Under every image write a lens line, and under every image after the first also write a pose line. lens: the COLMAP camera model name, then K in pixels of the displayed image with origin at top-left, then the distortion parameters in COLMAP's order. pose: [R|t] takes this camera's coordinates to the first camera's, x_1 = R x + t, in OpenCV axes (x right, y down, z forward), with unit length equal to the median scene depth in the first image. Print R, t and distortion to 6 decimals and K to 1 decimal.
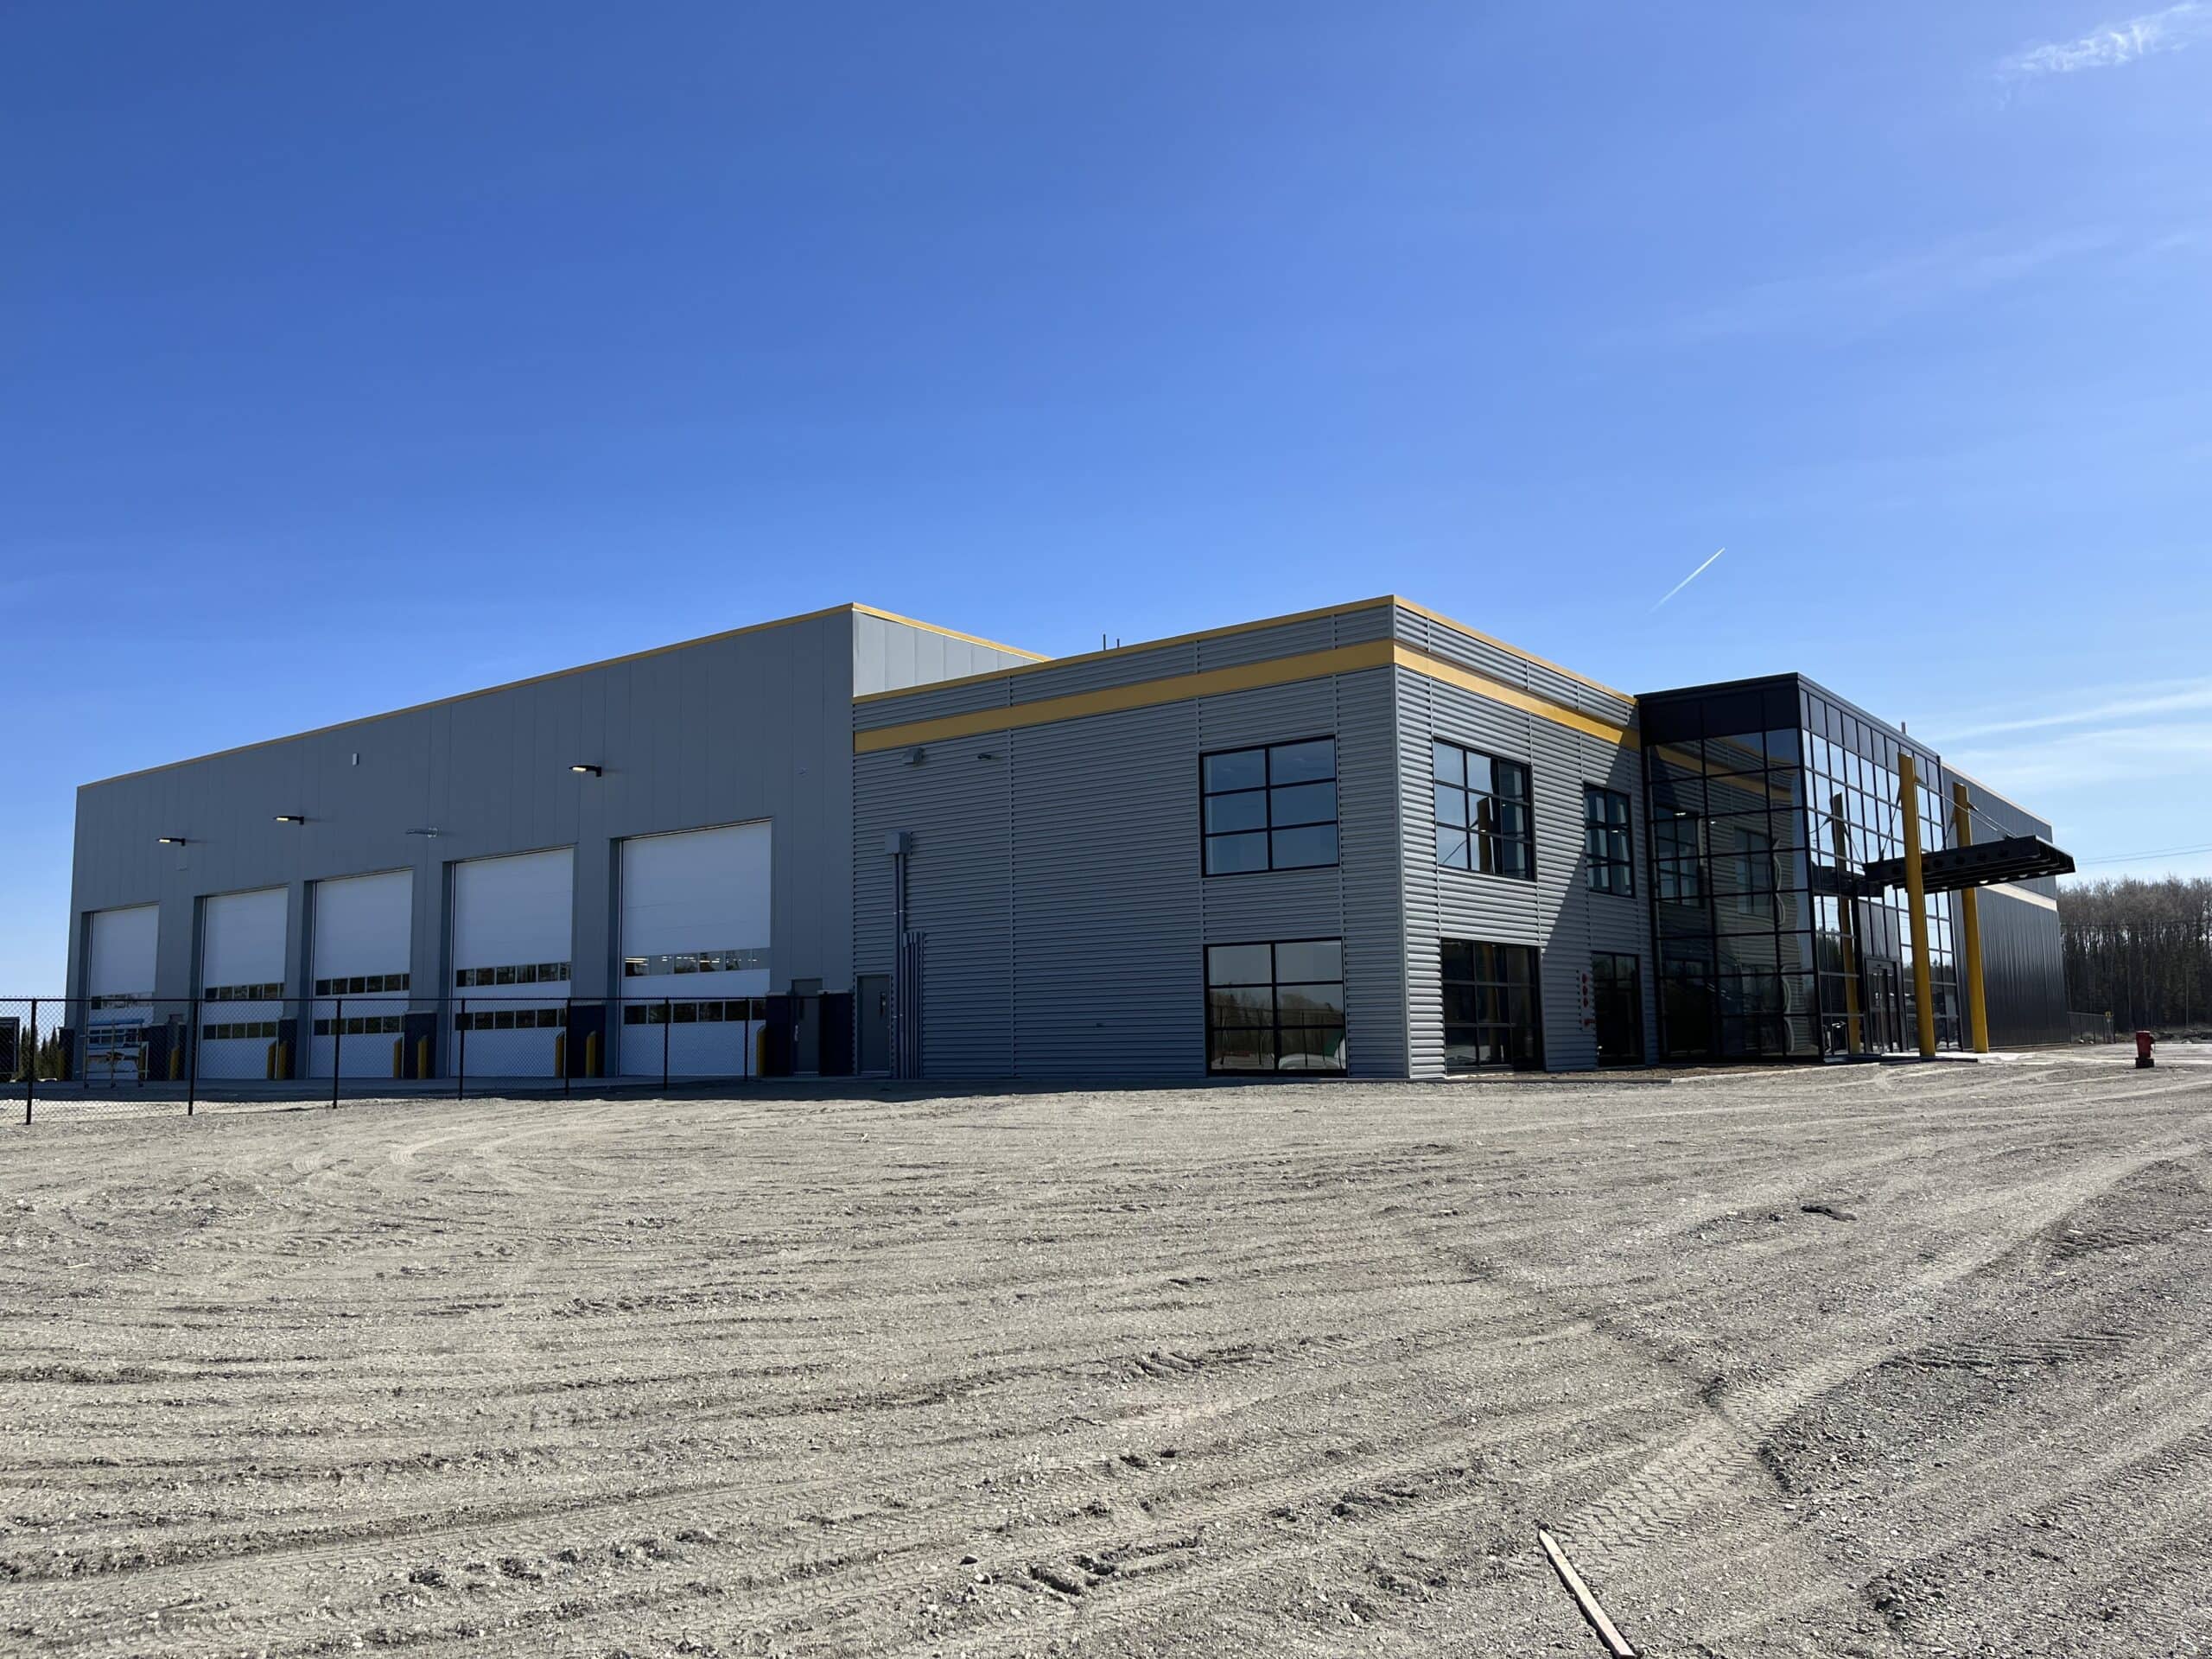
lens RADIAL K [[1653.8, 0, 1115.5], [0, 1653.8, 822.1], [0, 0, 1]] dist [0.070272, -0.091574]
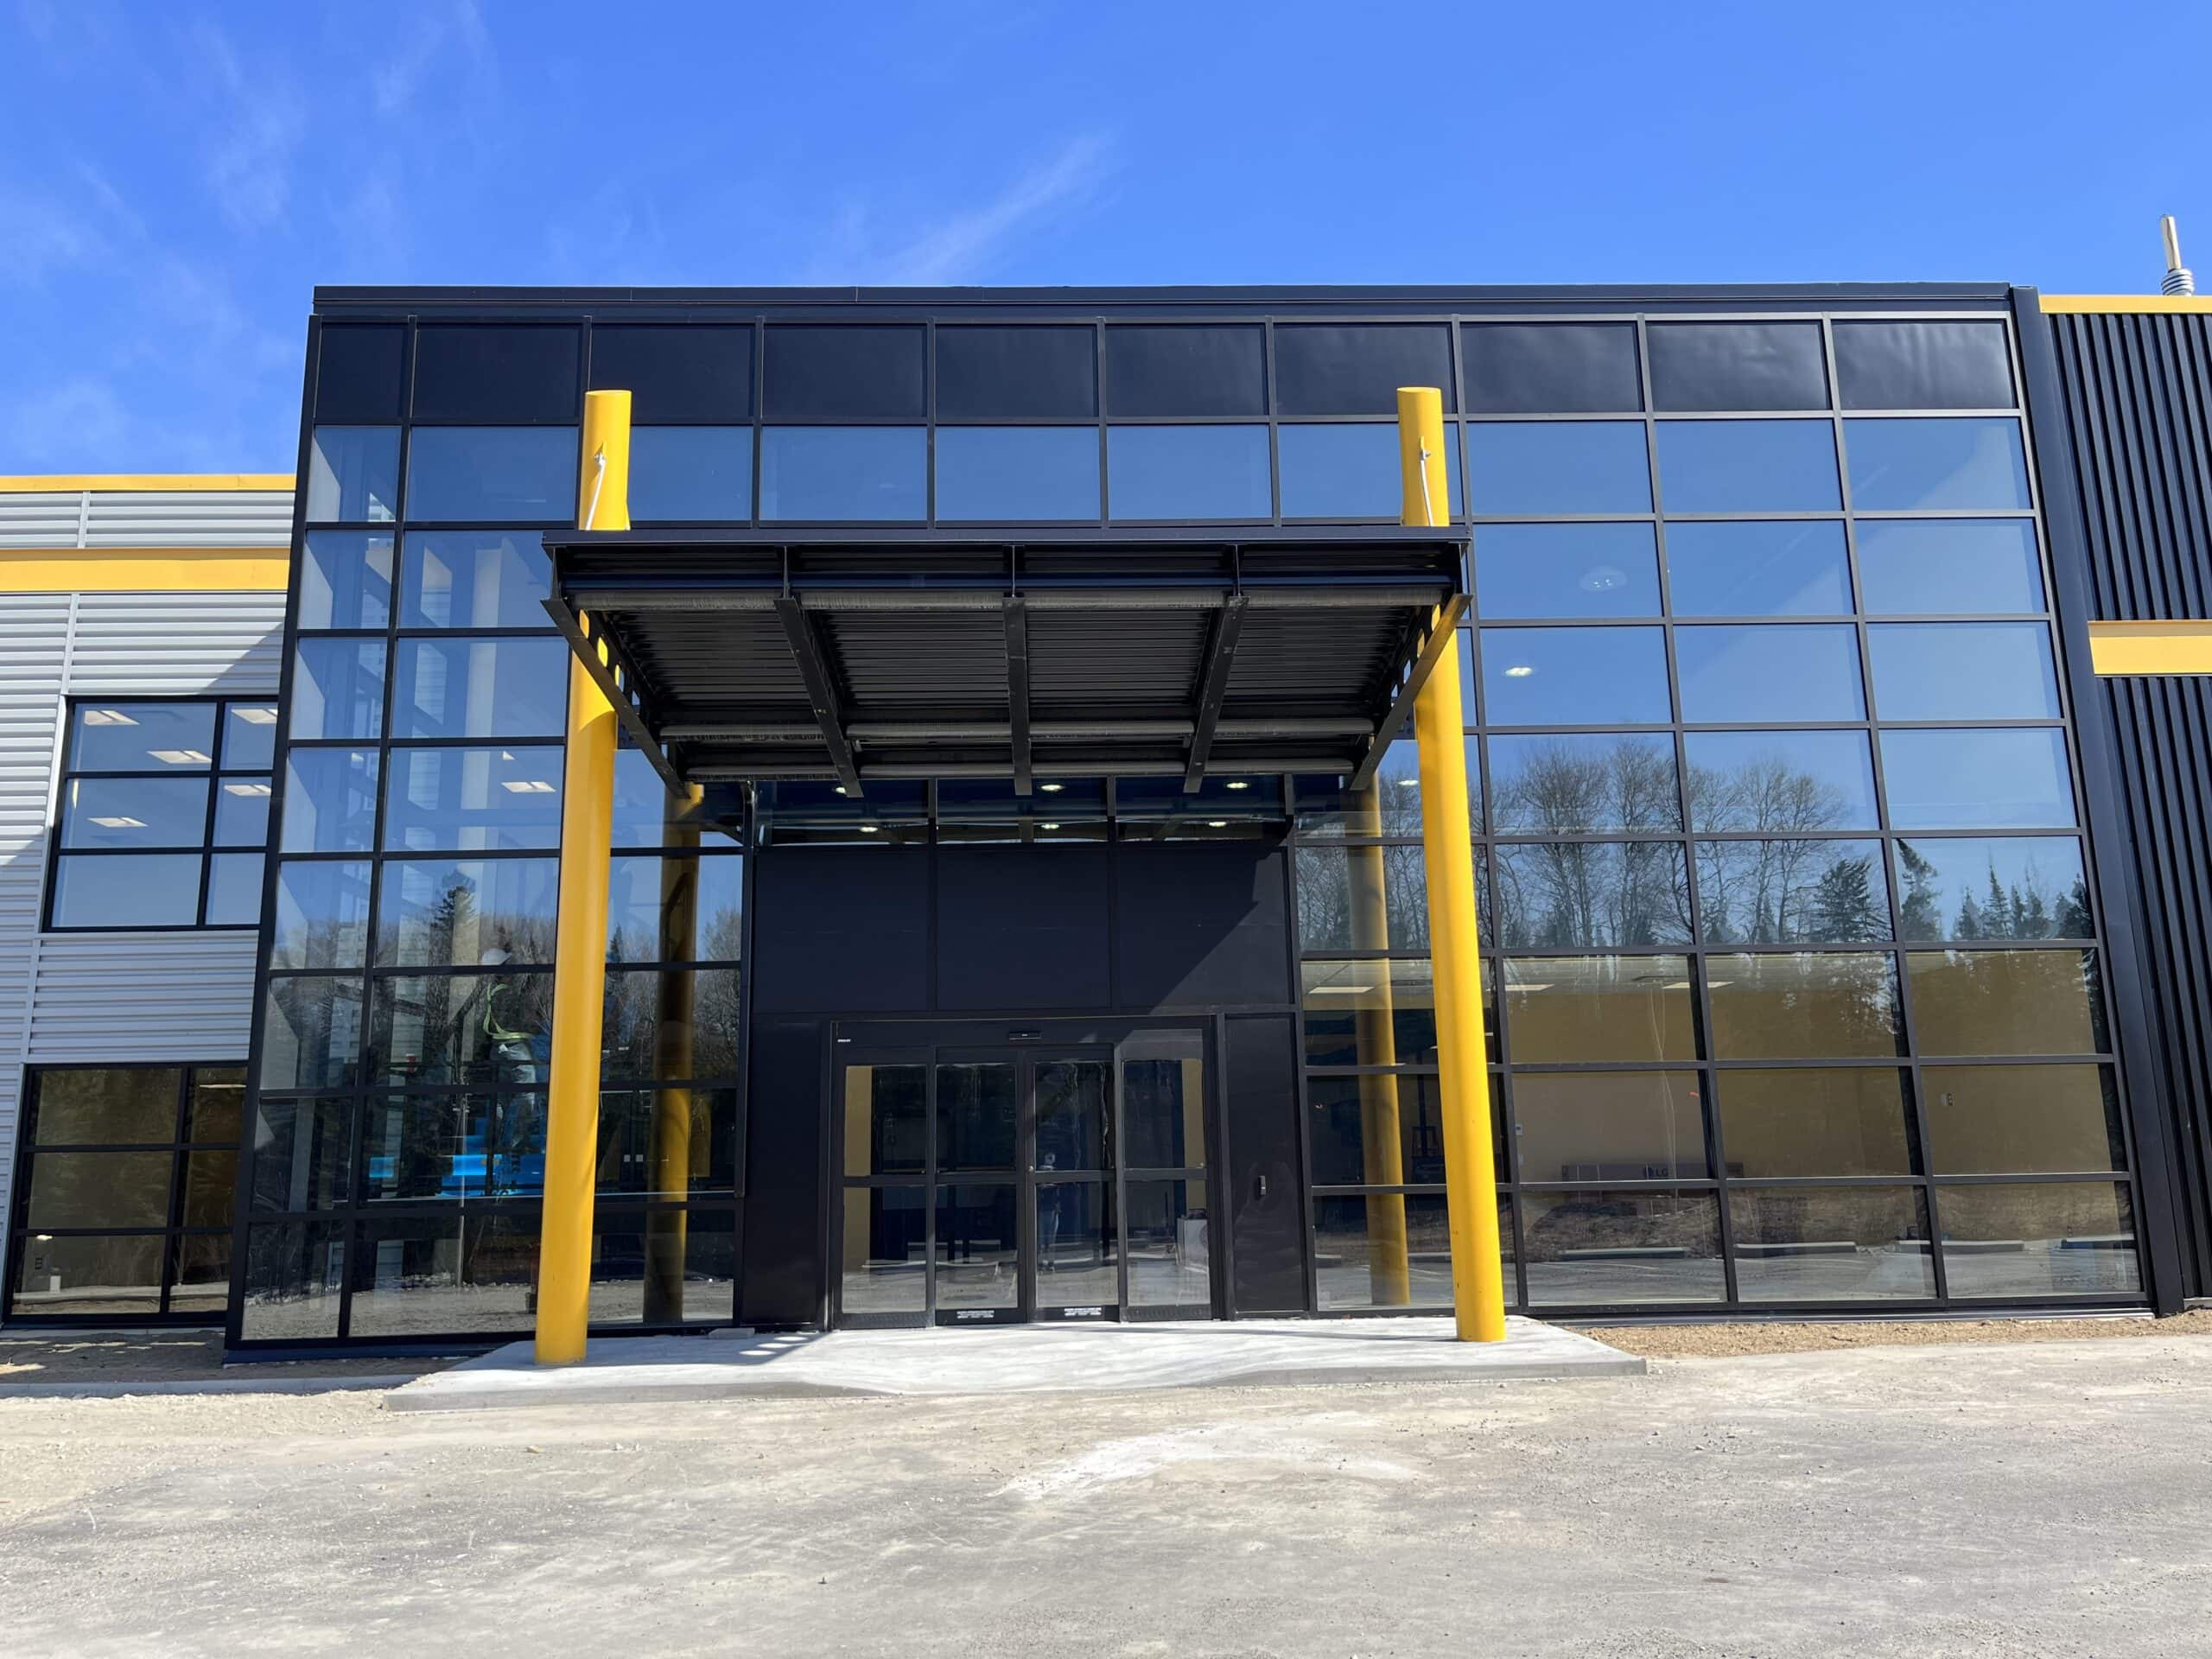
lens RADIAL K [[1653.8, 0, 1115.5], [0, 1653.8, 822.1], [0, 0, 1]] dist [0.070272, -0.091574]
pose [[0.629261, -0.155833, -0.761411, 0.796703], [0.110258, 0.987683, -0.111021, 0.091802], [0.769333, -0.014091, 0.638692, 0.903415]]
